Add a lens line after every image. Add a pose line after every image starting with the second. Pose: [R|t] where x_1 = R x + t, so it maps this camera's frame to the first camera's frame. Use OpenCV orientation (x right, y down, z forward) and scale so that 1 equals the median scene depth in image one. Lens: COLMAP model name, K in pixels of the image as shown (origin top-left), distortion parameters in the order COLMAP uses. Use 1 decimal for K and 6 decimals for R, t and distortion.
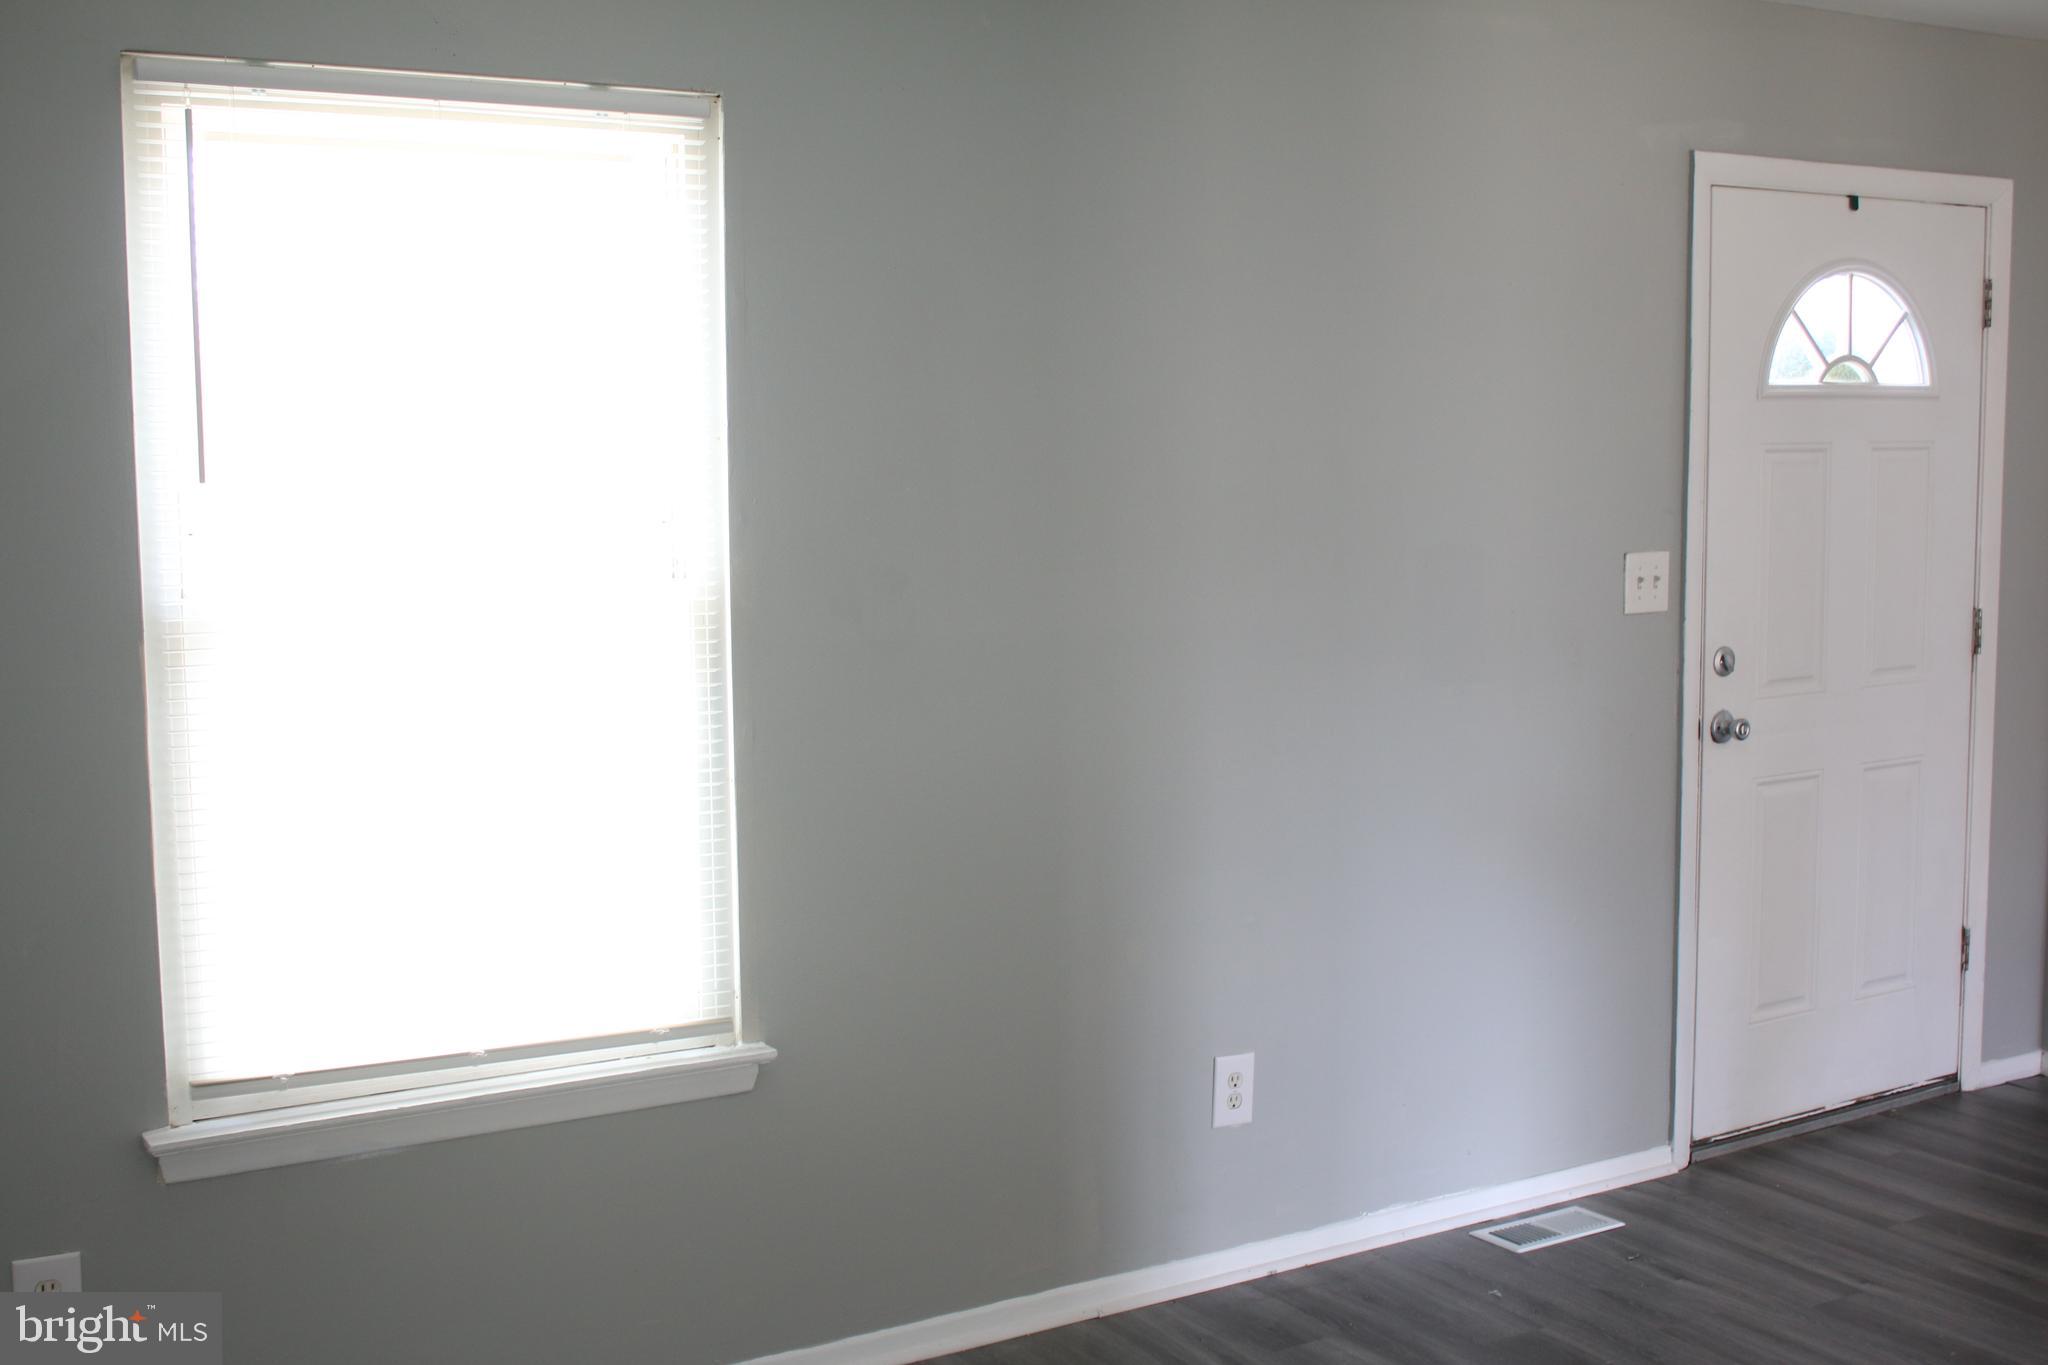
lens RADIAL K [[2242.5, 0, 1028.9], [0, 2242.5, 683.2], [0, 0, 1]] dist [-0.066667, 0.000000]
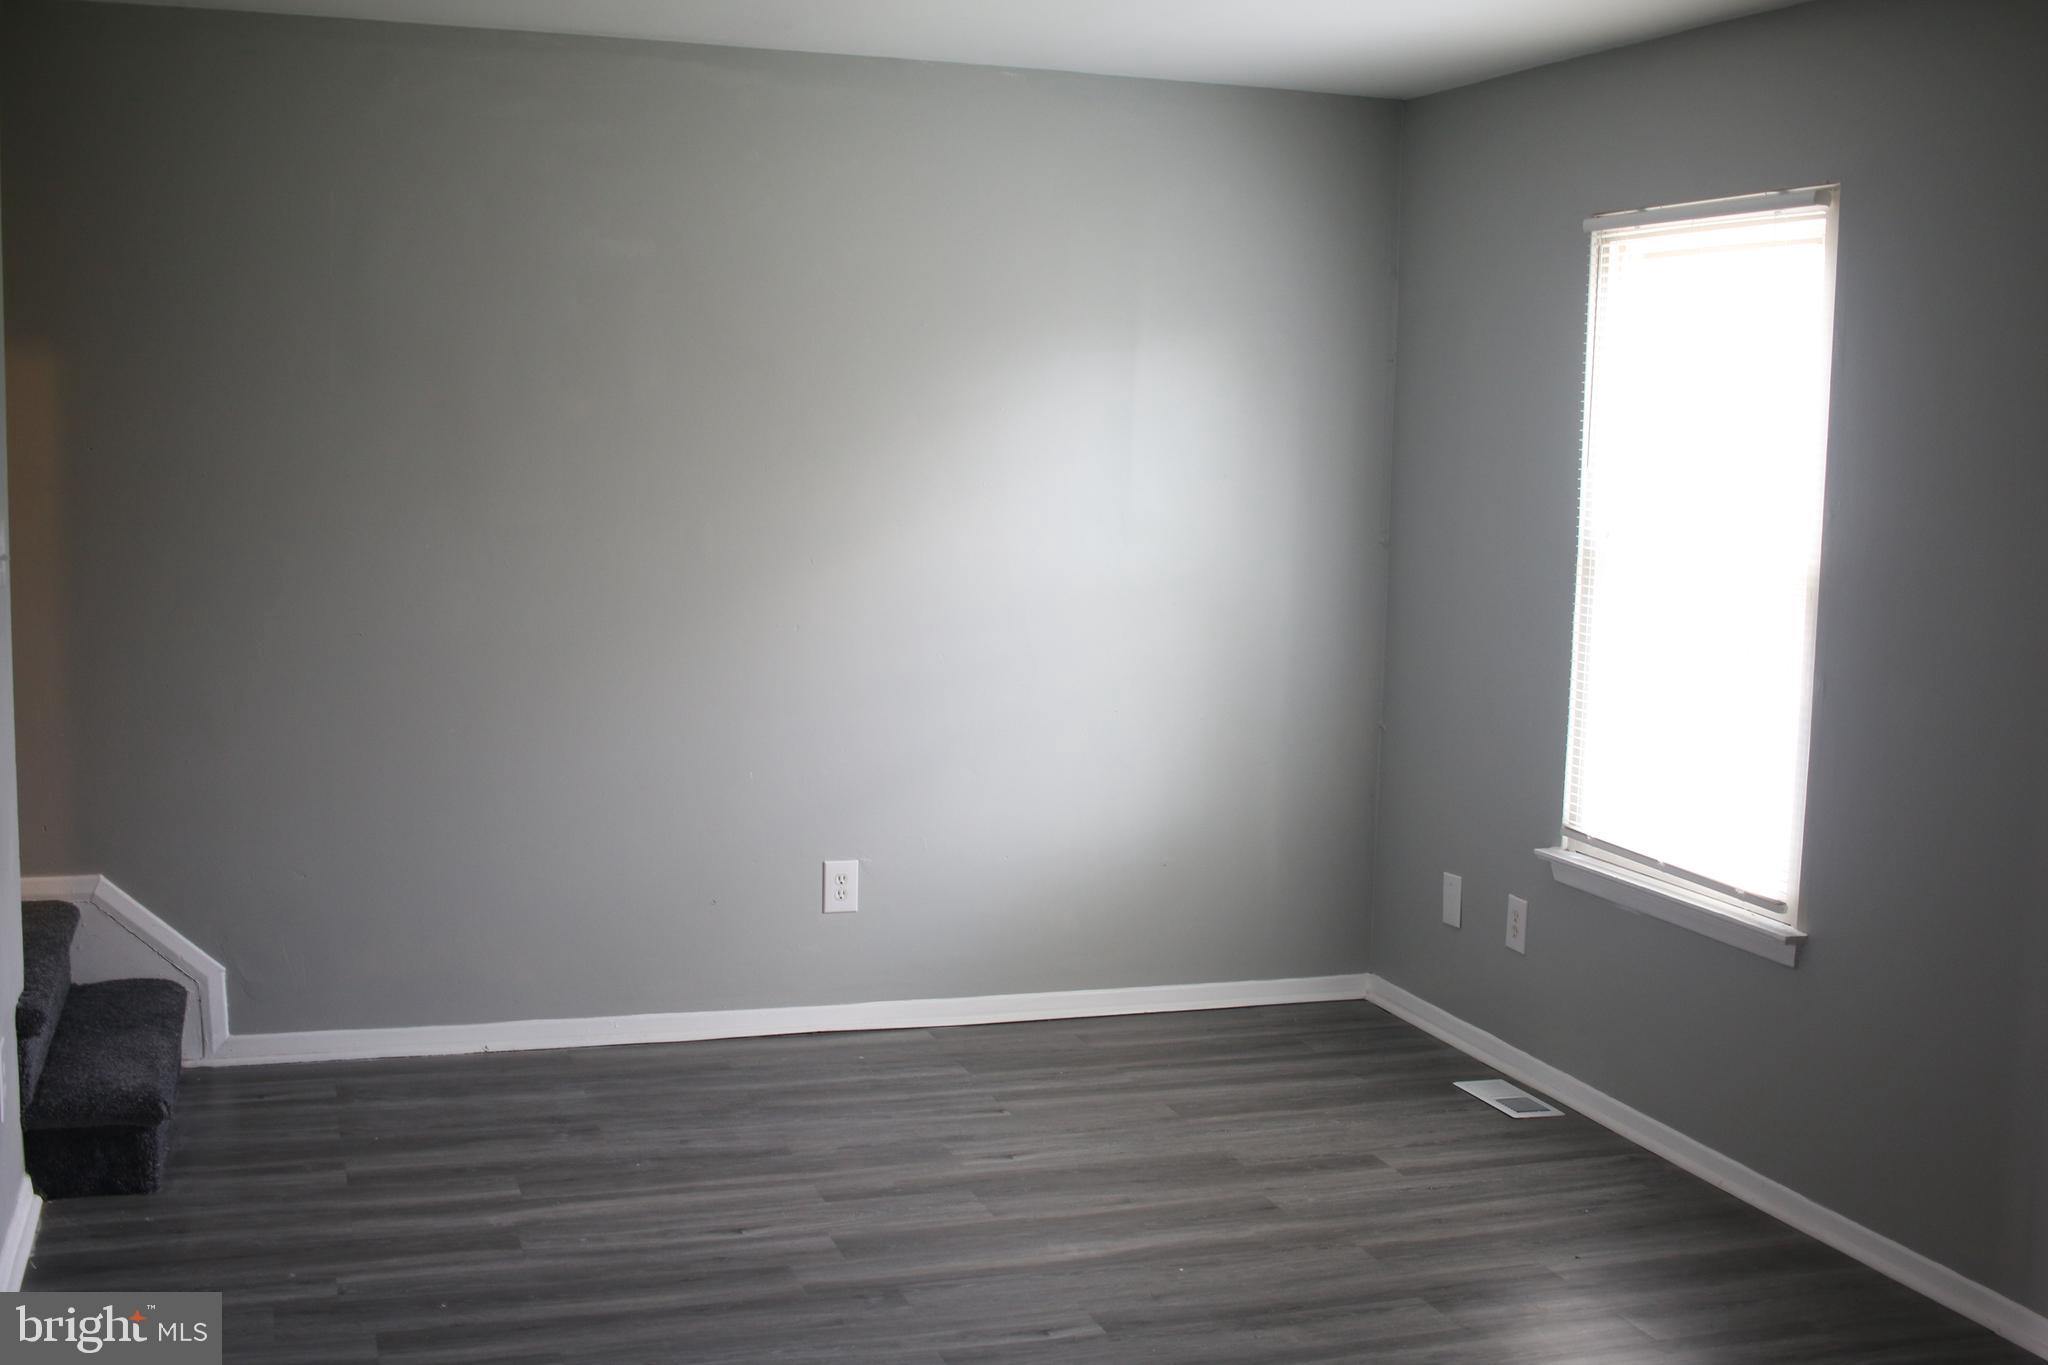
lens RADIAL K [[2242.5, 0, 1024.0], [0, 2242.5, 681.7], [0, 0, 1]] dist [-0.066667, 0.000000]
pose [[-0.195296, 0.123027, -0.972997, 1.324476], [-0.112320, 0.982768, 0.146806, -0.127949], [0.974291, 0.137957, -0.178112, 0.880821]]
